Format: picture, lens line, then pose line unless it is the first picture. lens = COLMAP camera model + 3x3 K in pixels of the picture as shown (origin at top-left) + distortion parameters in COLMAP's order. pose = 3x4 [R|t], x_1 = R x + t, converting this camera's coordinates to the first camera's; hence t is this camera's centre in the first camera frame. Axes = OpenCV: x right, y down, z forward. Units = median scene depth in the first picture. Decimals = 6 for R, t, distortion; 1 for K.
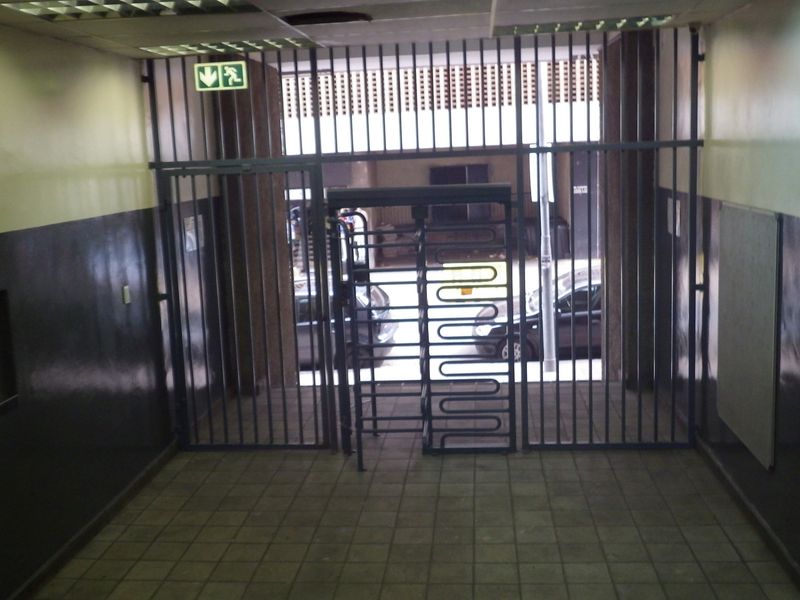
lens RADIAL K [[877.3, 0, 398.8], [0, 877.3, 299.5], [0, 0, 1]] dist [-0.021923, 0.000000]
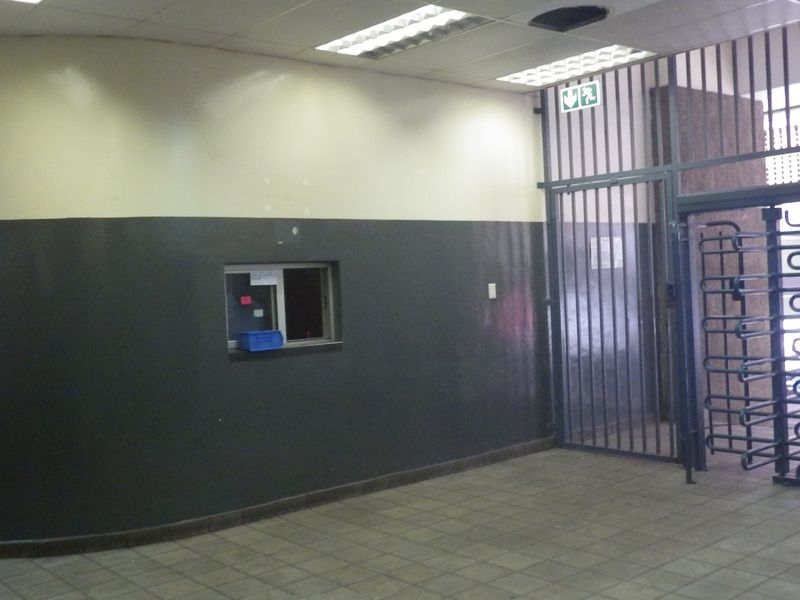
lens RADIAL K [[877.3, 0, 397.0], [0, 877.3, 299.5], [0, 0, 1]] dist [-0.021923, 0.000000]
pose [[0.712018, 0.016215, -0.701974, 0.412994], [-0.094907, 0.992781, -0.073333, 0.101912], [0.695718, 0.118837, 0.708417, 0.085818]]
